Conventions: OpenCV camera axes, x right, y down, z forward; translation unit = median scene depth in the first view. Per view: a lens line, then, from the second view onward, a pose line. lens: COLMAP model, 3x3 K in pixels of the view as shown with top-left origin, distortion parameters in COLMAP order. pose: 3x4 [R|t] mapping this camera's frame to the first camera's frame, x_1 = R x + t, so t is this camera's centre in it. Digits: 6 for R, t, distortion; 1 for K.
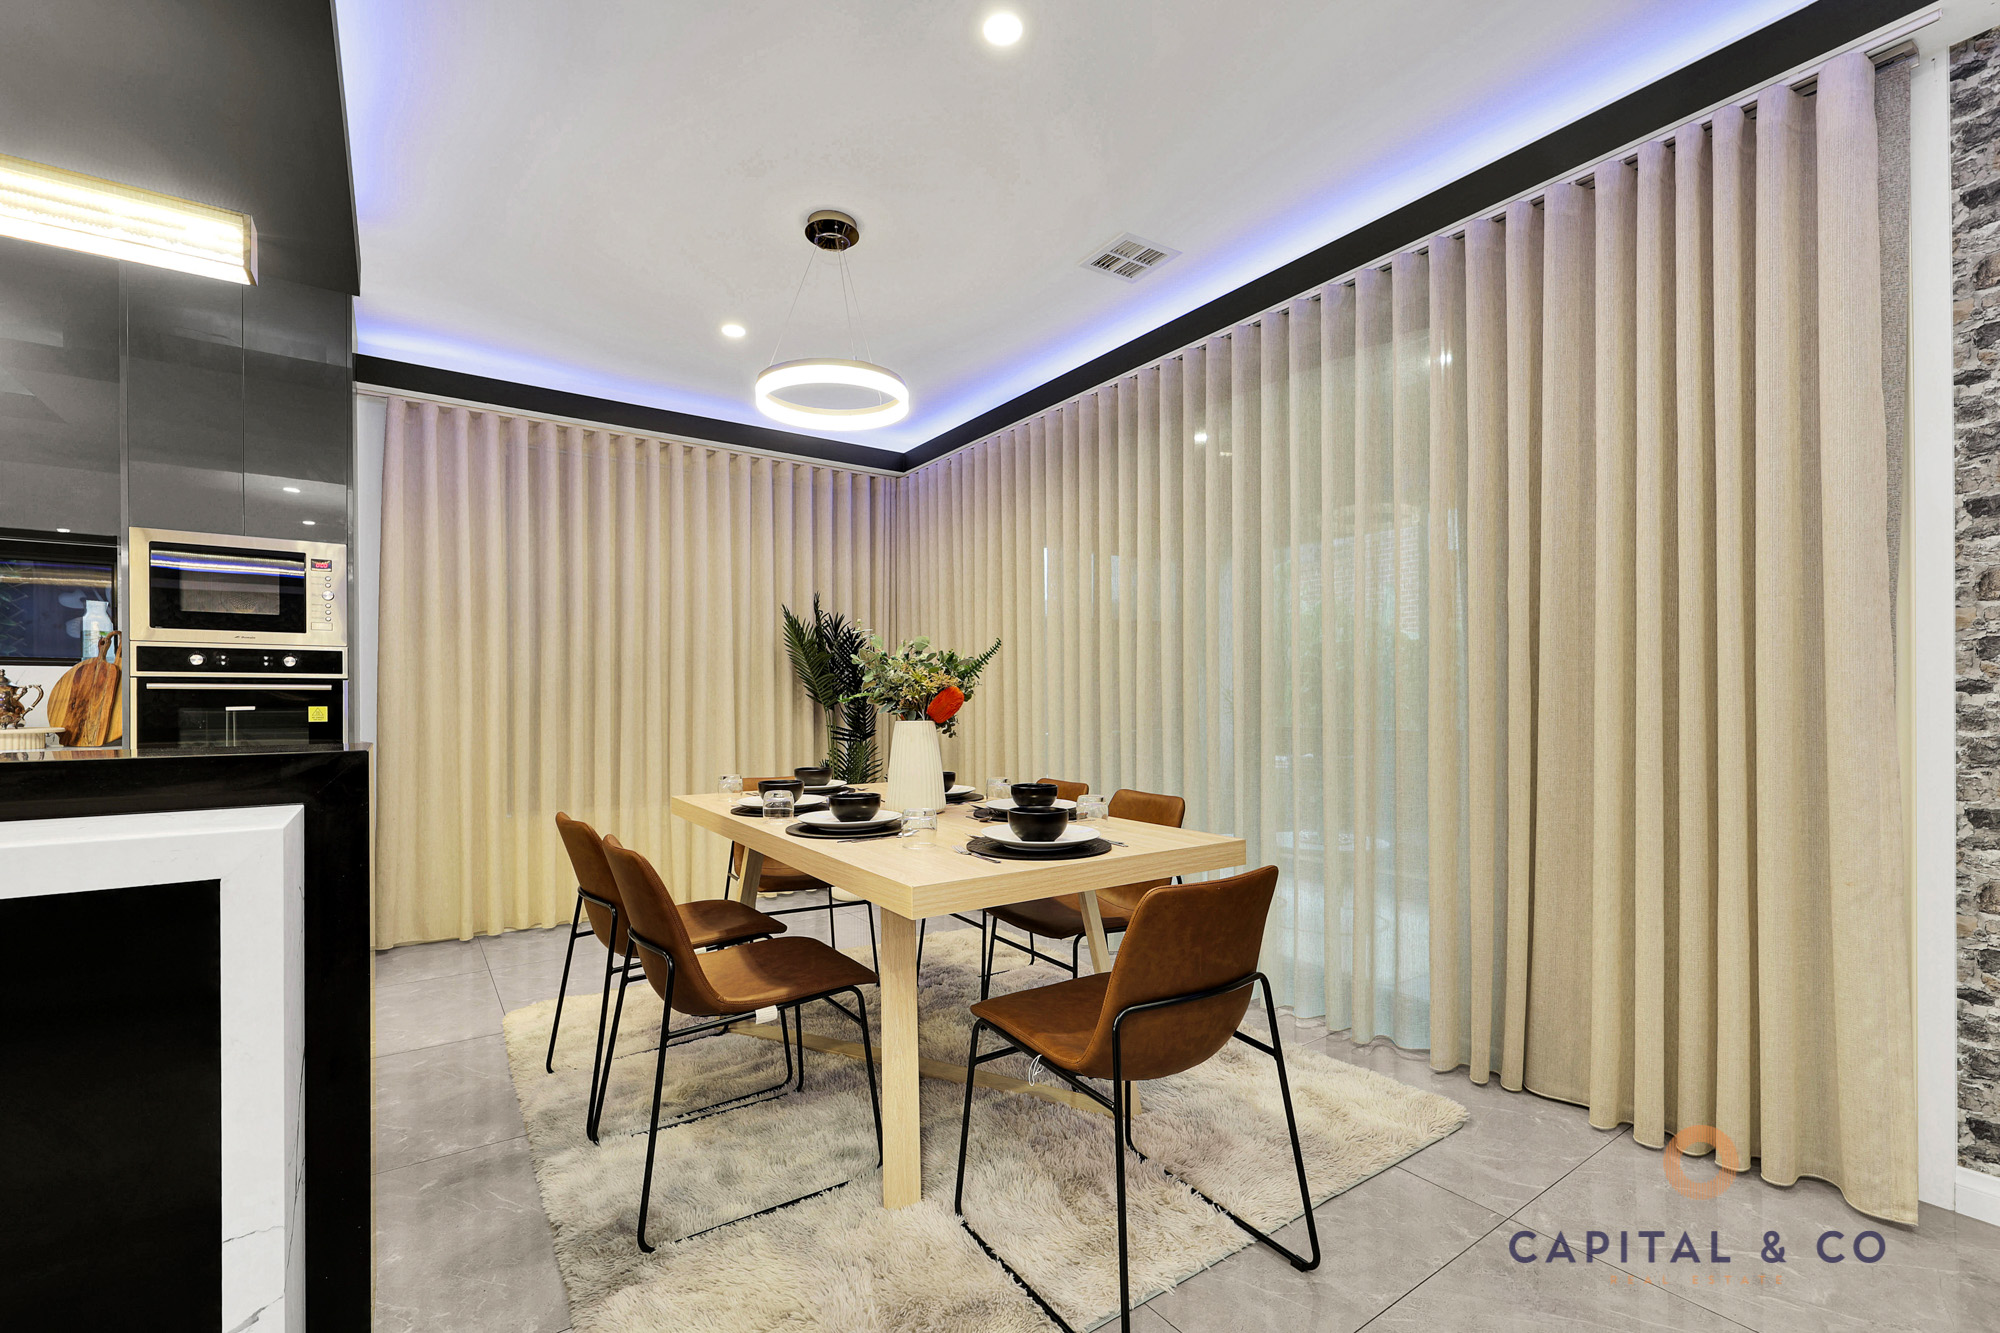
lens RADIAL K [[833.2, 0, 1012.2], [0, 833.2, 700.5], [0, 0, 1]] dist [-0.006998, -0.000402]
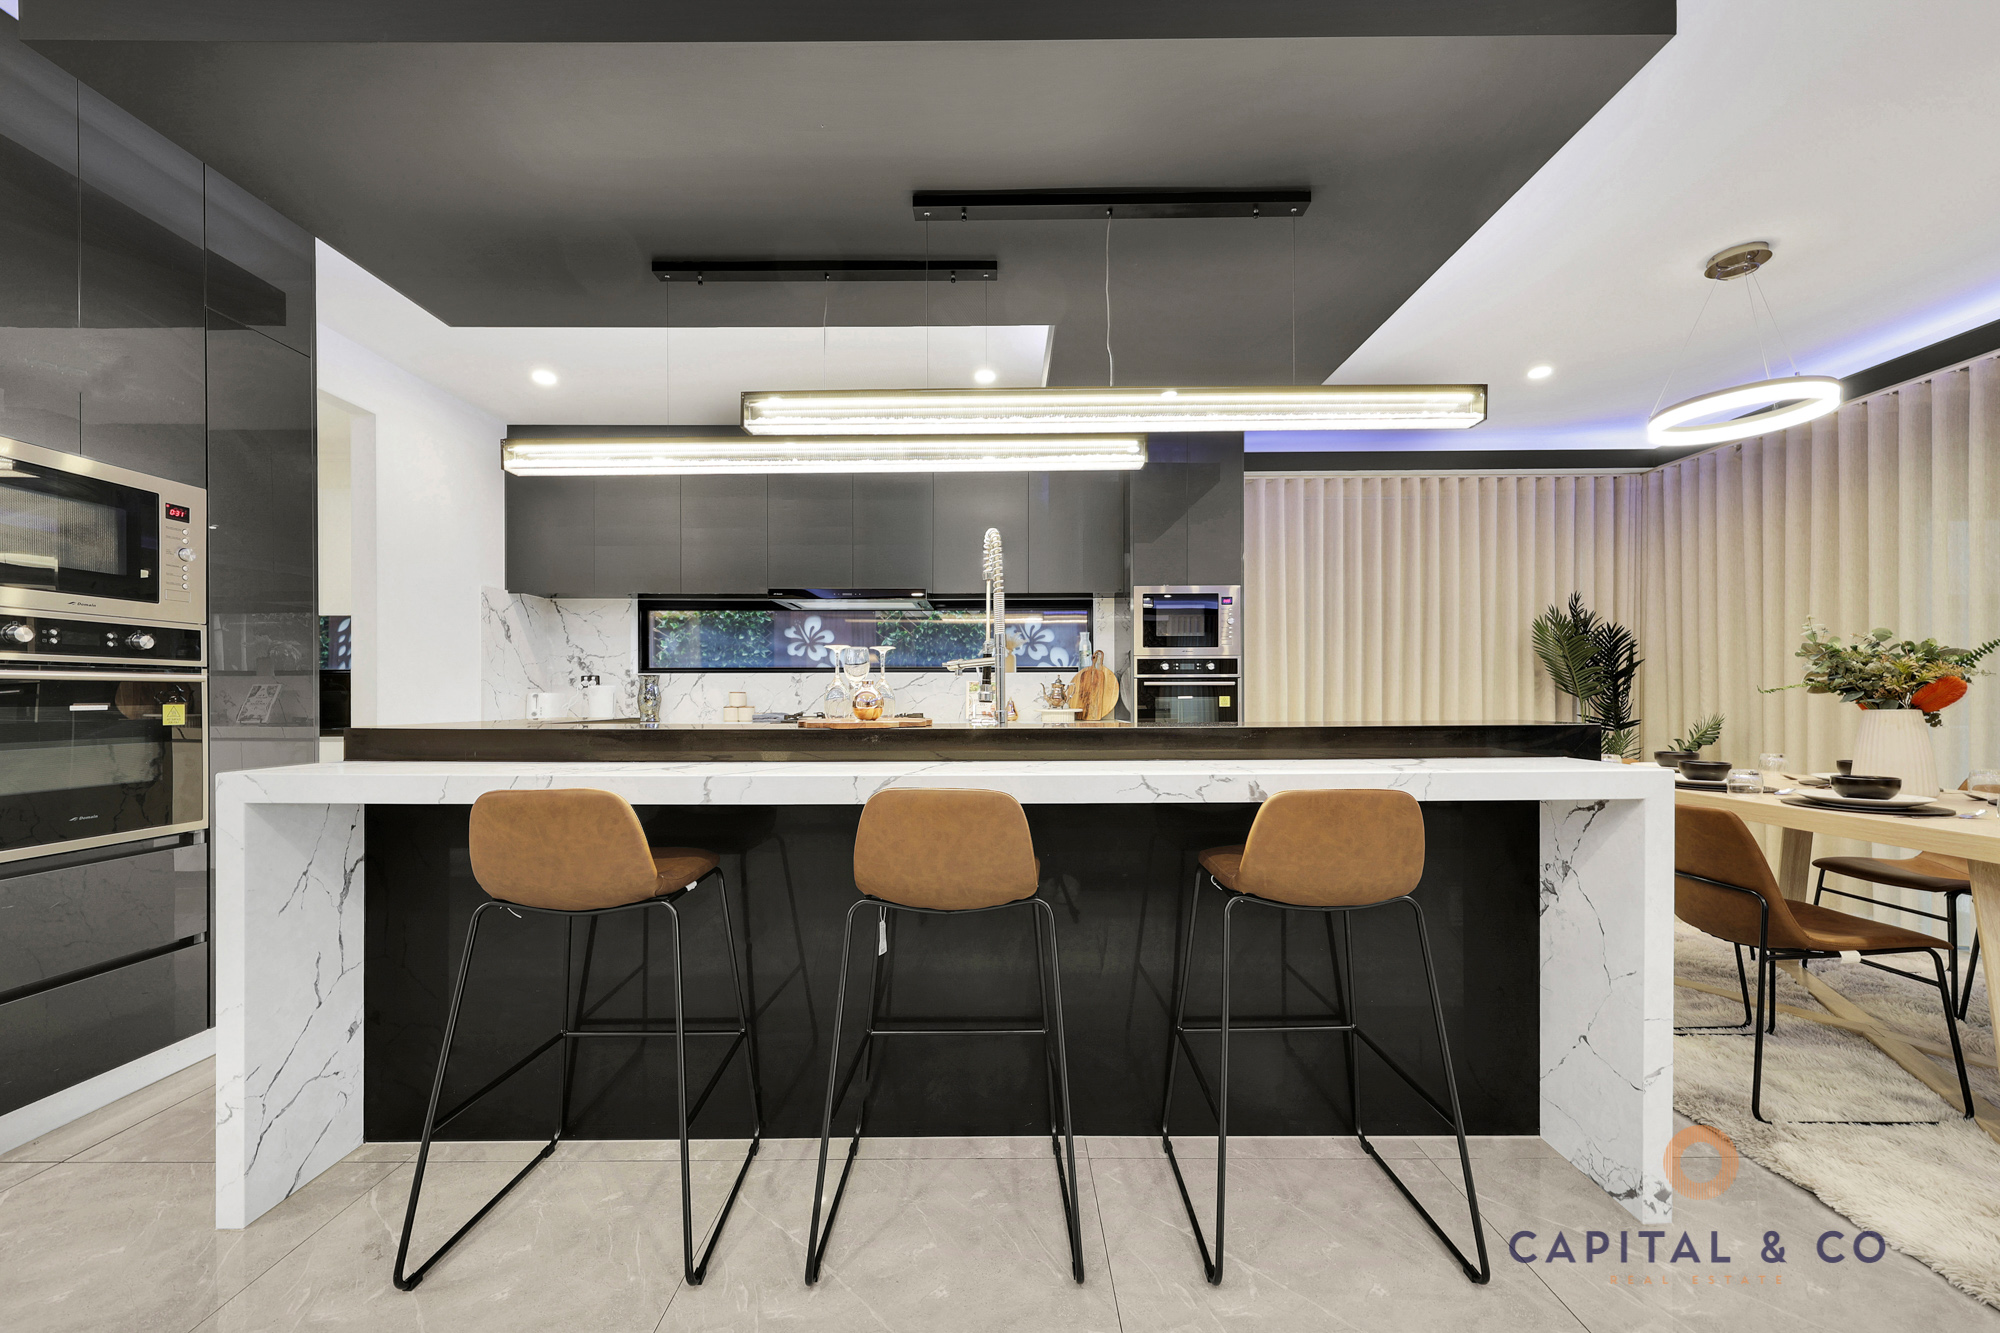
lens RADIAL K [[759.3, 0, 1003.6], [0, 759.3, 692.1], [0, 0, 1]] dist [0.000372, 0.000648]
pose [[0.824193, -0.002819, -0.566302, -0.424112], [0.002607, 0.999996, -0.001184, 0.000331], [0.566303, -0.000500, 0.824197, -0.359060]]
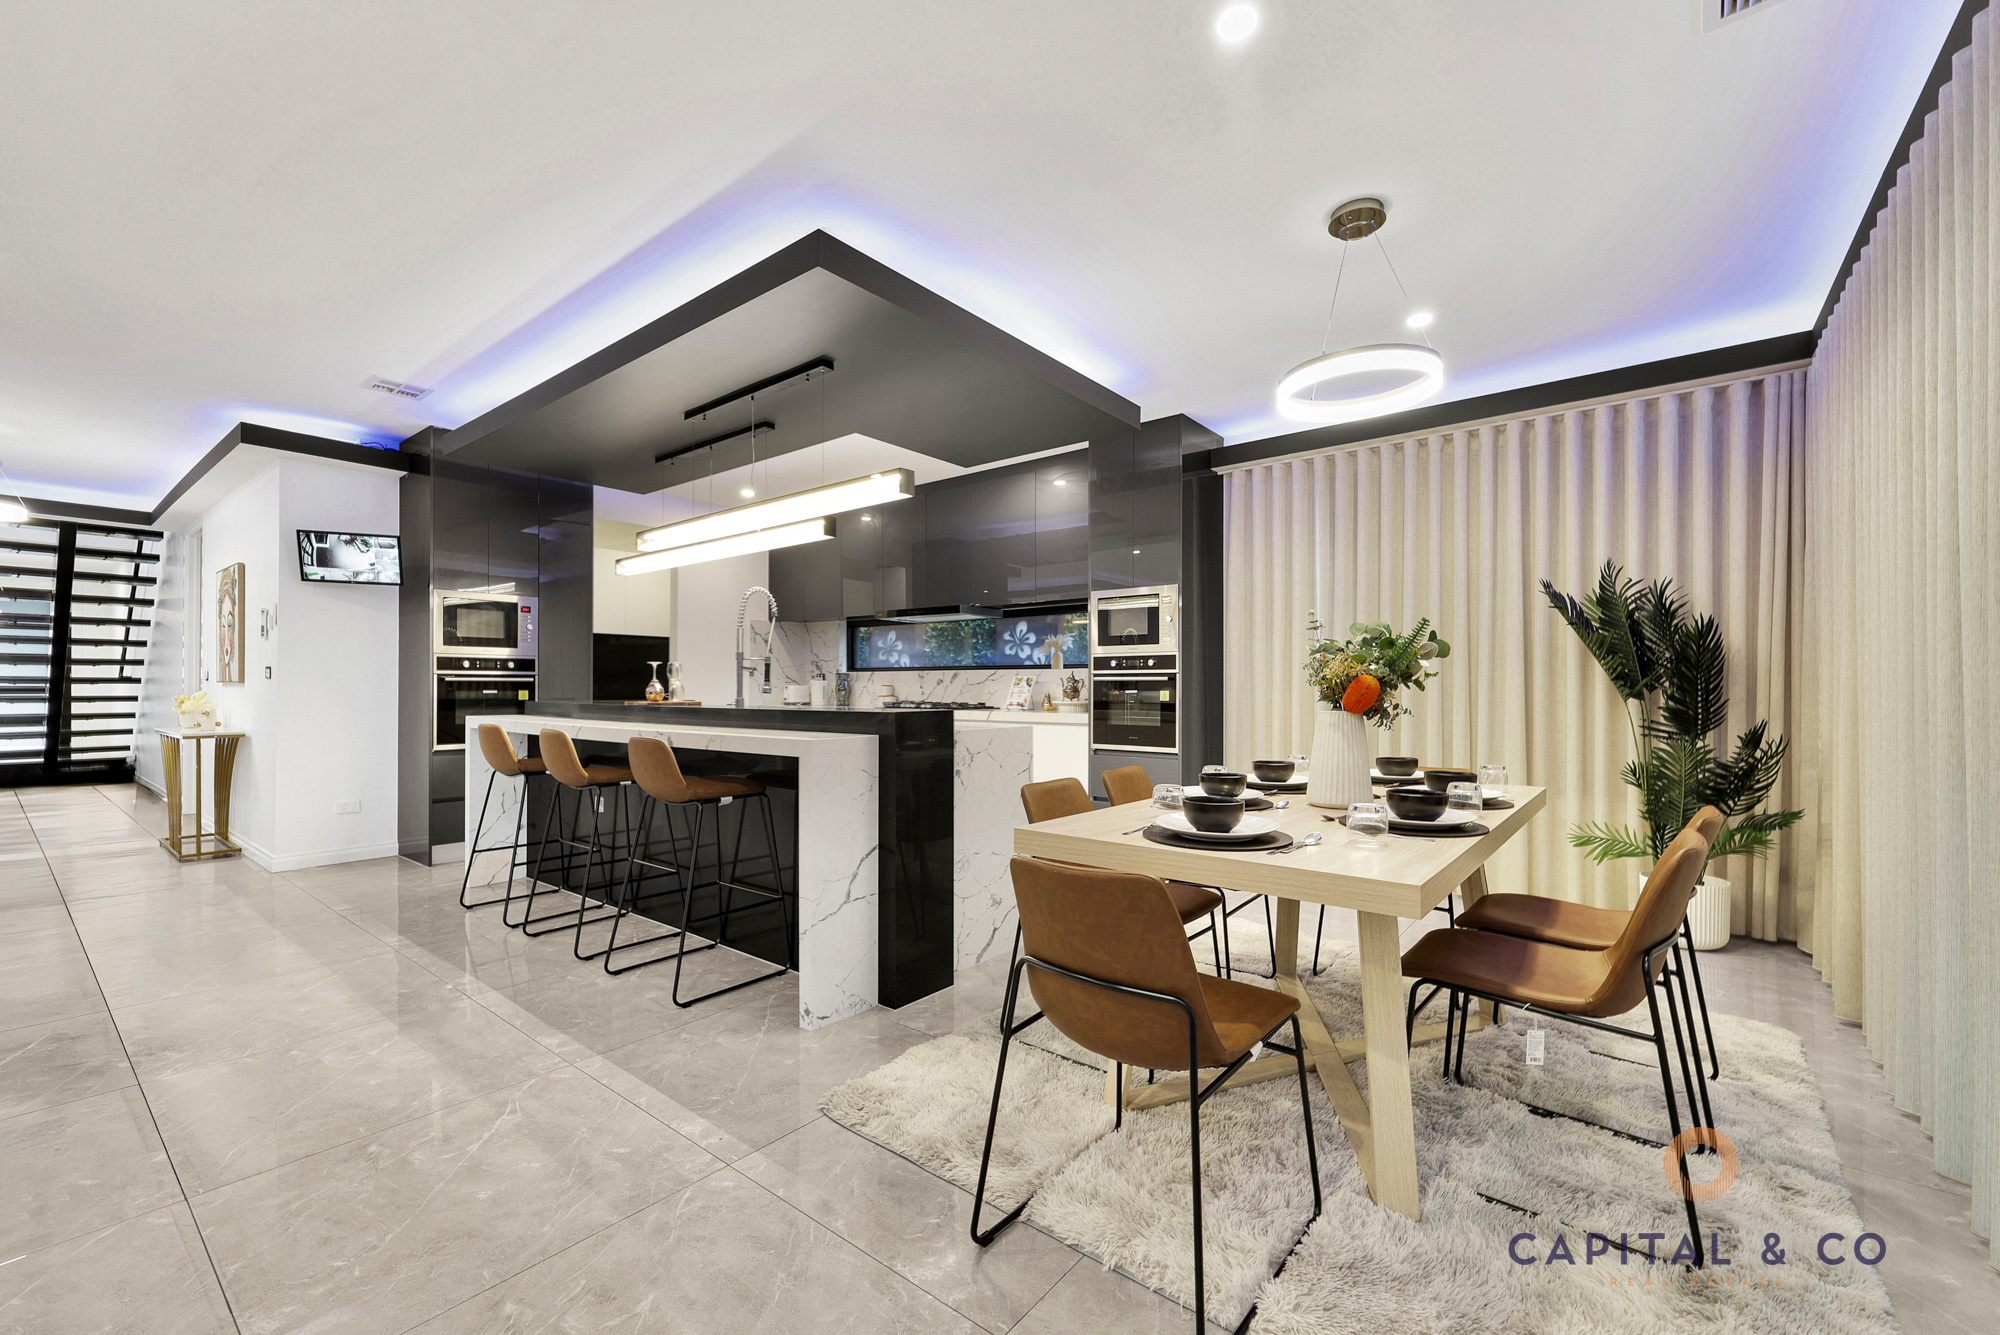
lens RADIAL K [[833.2, 0, 1004.7], [0, 833.2, 685.8], [0, 0, 1]] dist [-0.006998, -0.000402]
pose [[0.277556, 0.002014, -0.960707, 0.609401], [-0.000013, 0.999998, 0.002093, -0.005802], [0.960709, -0.000568, 0.277556, 0.303723]]
